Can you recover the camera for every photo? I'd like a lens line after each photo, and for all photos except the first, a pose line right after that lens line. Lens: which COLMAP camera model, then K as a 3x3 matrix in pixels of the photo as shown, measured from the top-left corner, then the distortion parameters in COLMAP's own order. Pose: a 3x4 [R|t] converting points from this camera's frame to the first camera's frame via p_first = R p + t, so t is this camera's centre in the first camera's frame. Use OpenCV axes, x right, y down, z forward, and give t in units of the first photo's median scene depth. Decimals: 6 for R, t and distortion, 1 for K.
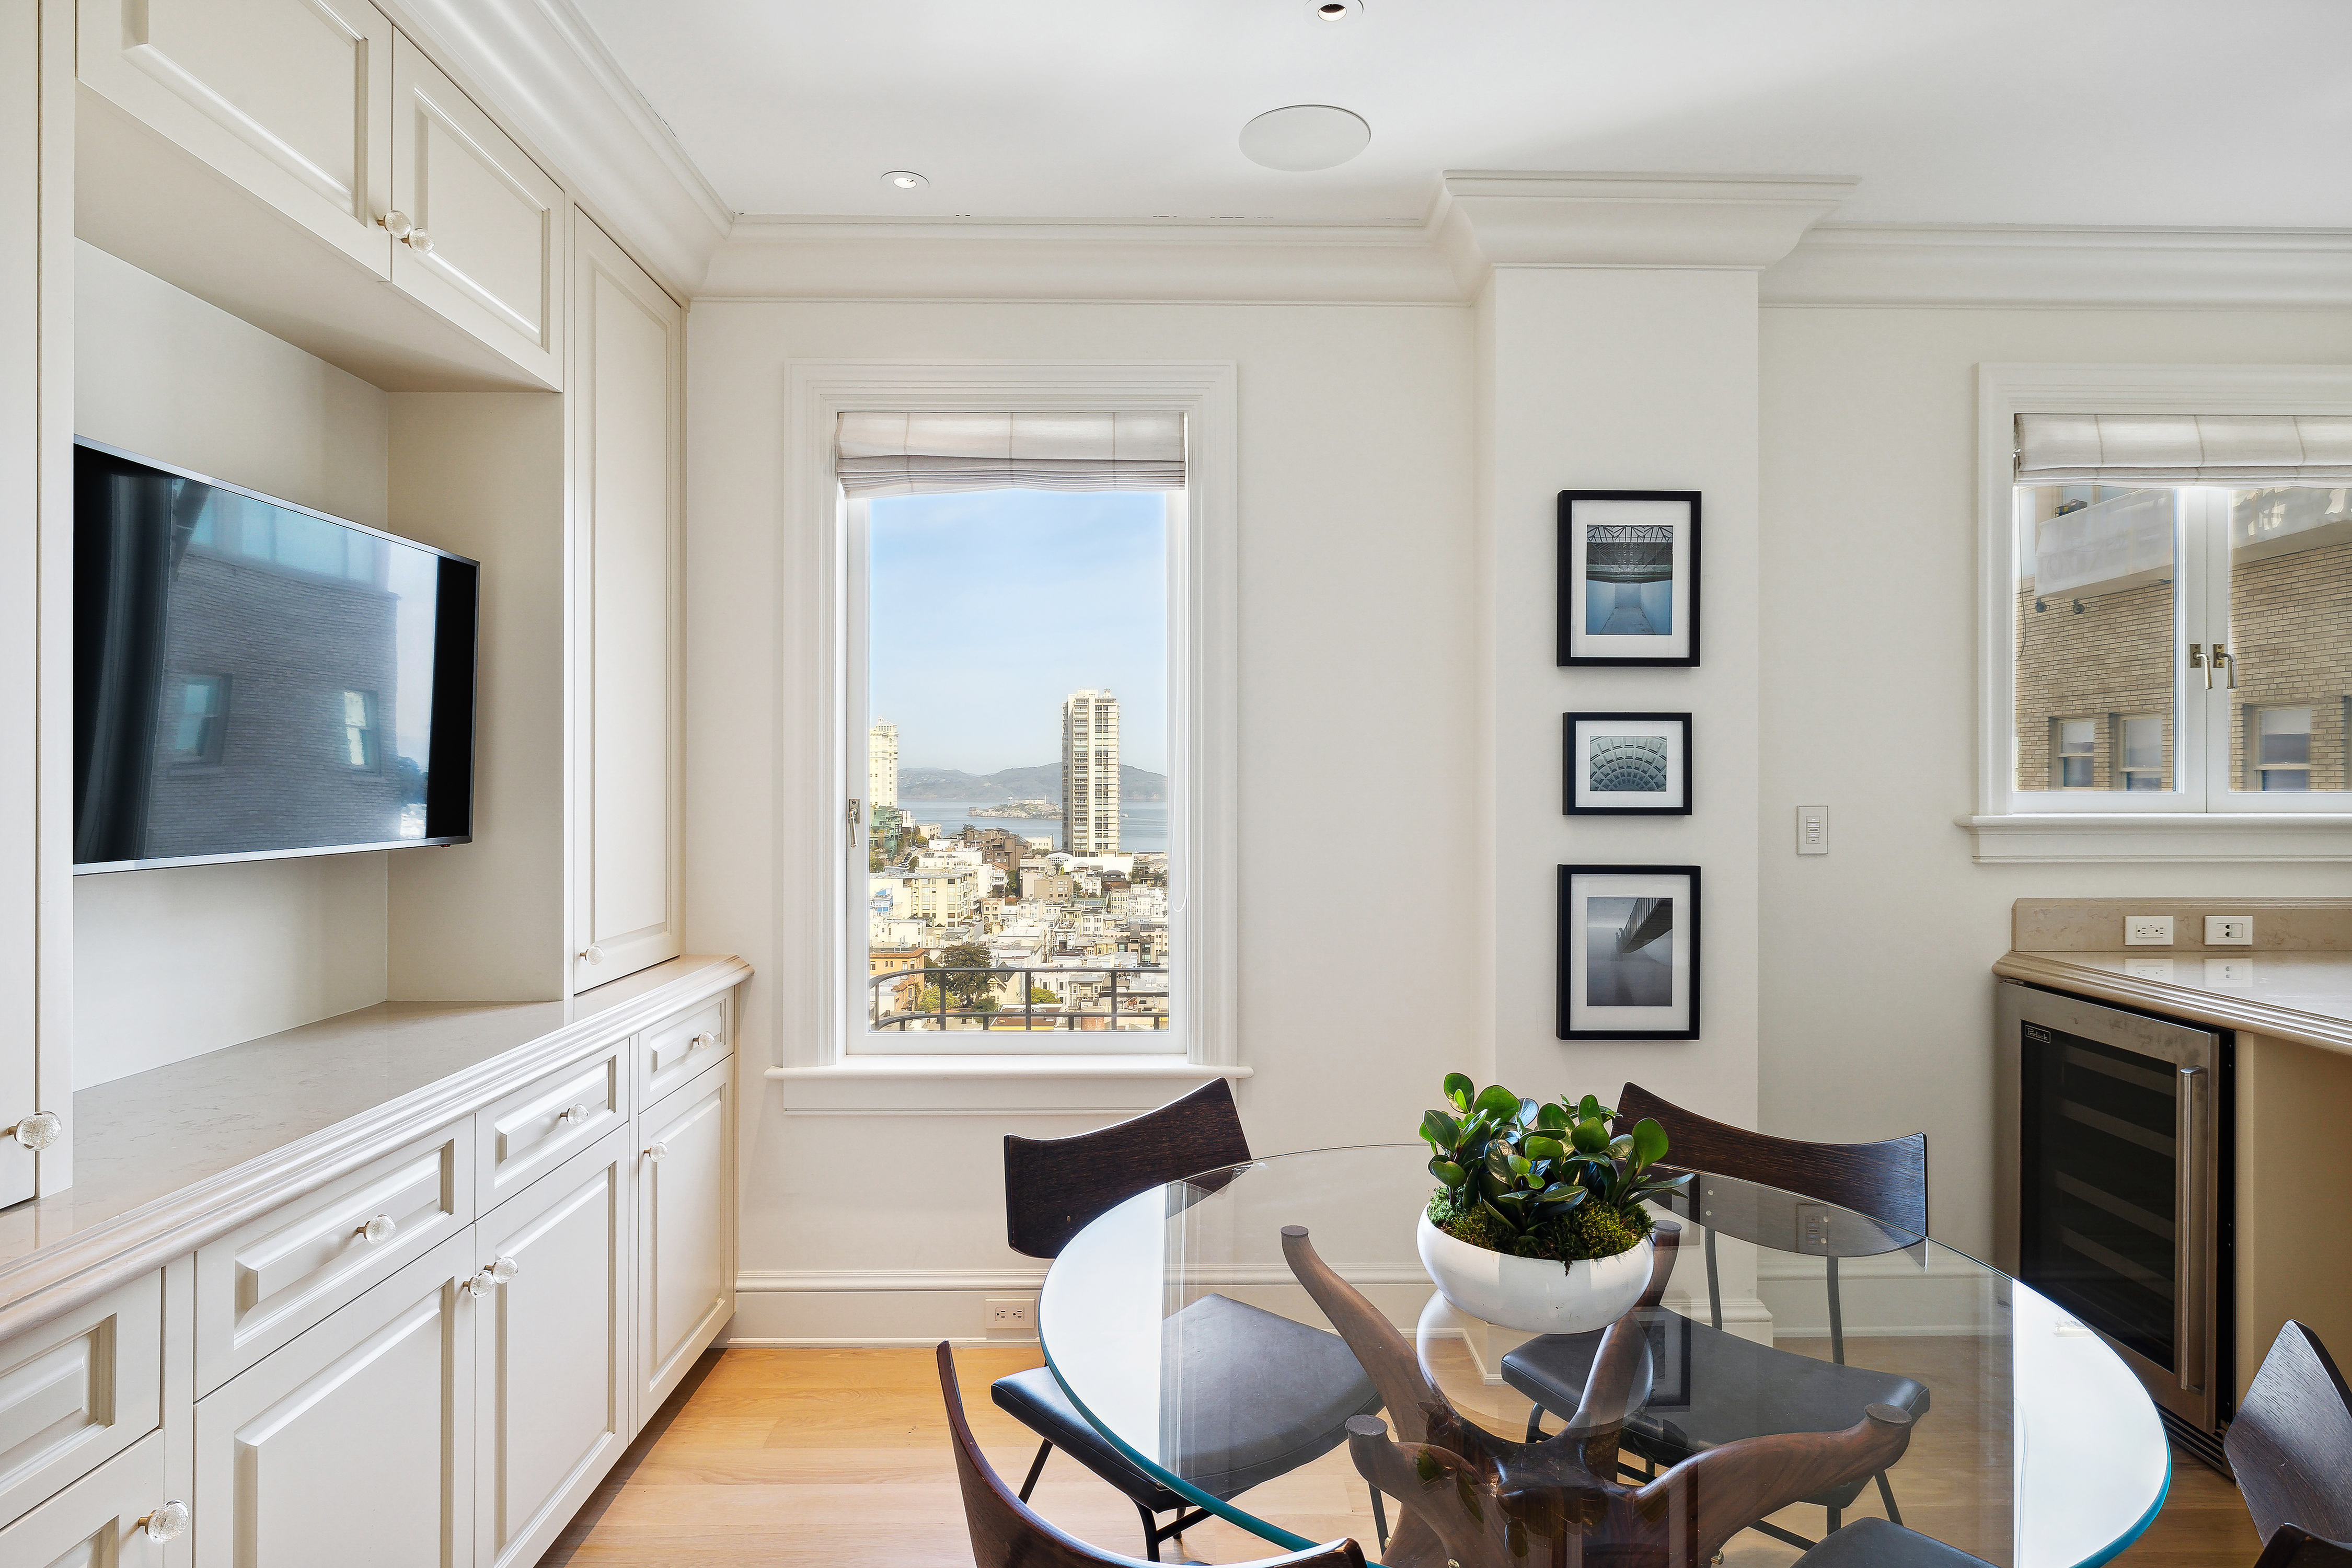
lens RADIAL K [[1265.5, 0, 1178.6], [0, 1265.5, 778.4], [0, 0, 1]] dist [-0.002718, -0.001090]
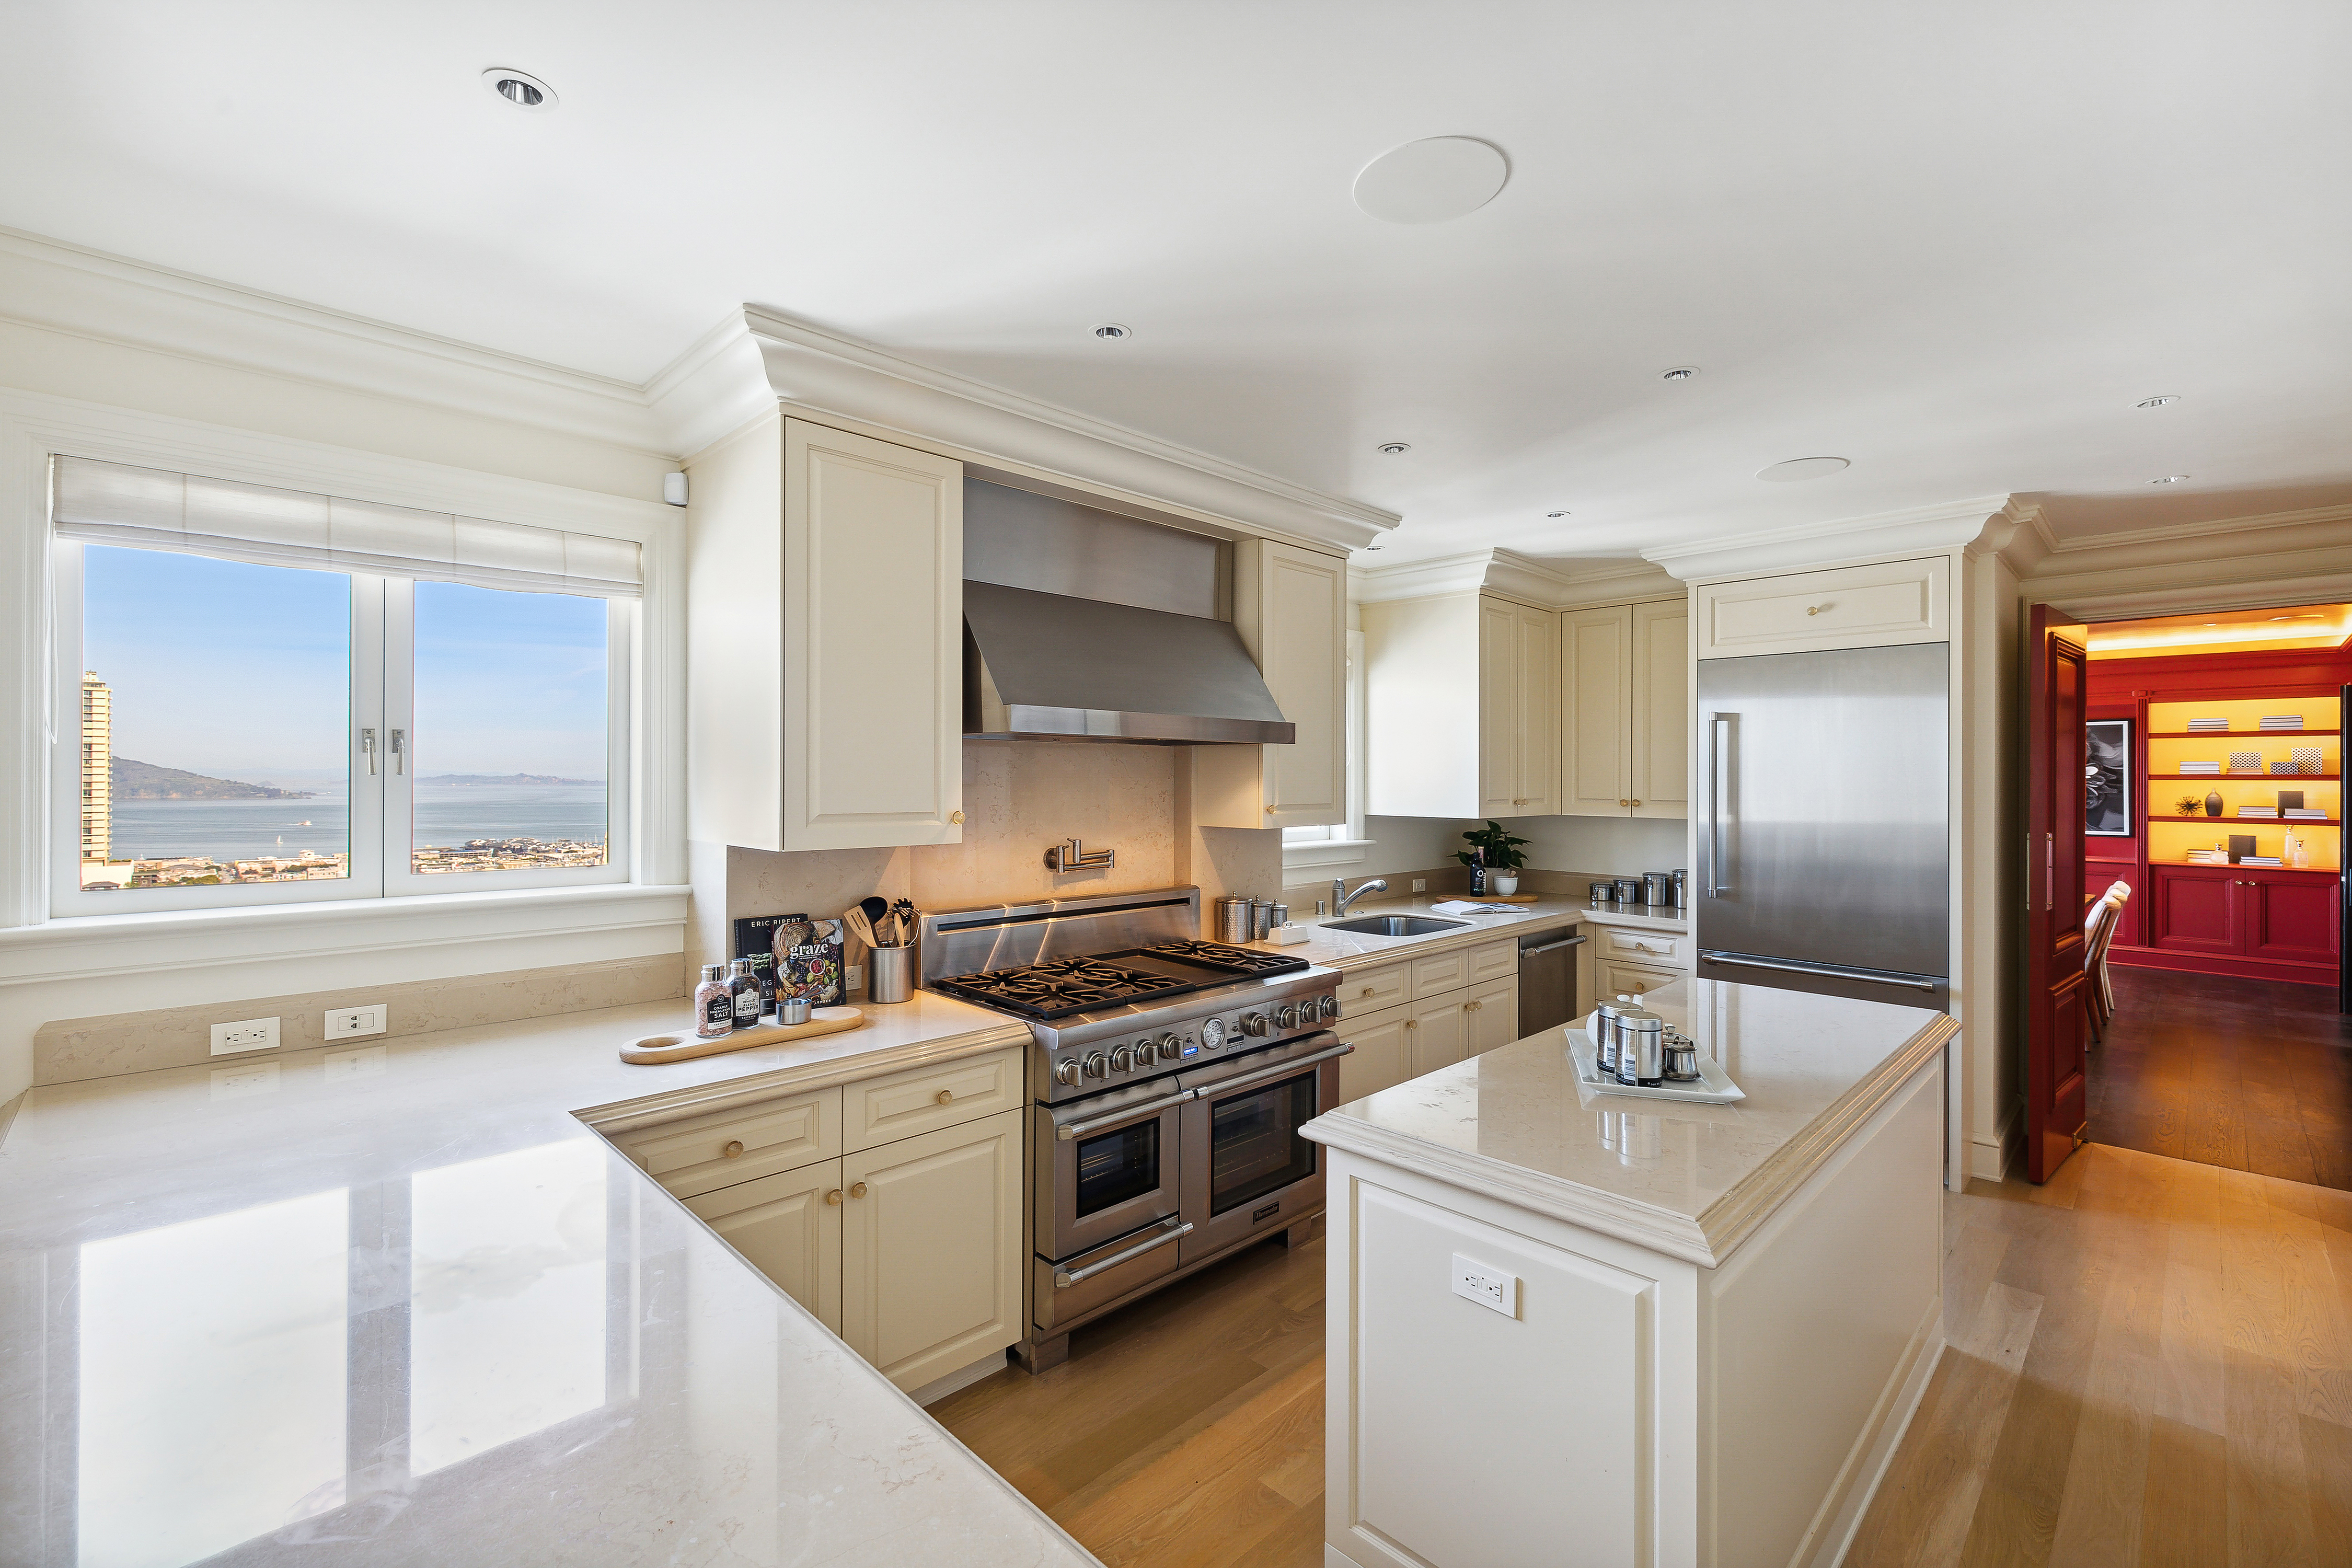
lens RADIAL K [[1009.9, 0, 1170.3], [0, 1009.9, 774.8], [0, 0, 1]] dist [-0.001151, -0.000184]
pose [[0.733794, 0.005105, 0.679353, 0.834470], [-0.004491, 0.999986, -0.002663, -0.080736], [-0.679358, -0.001097, 0.733806, -0.015271]]
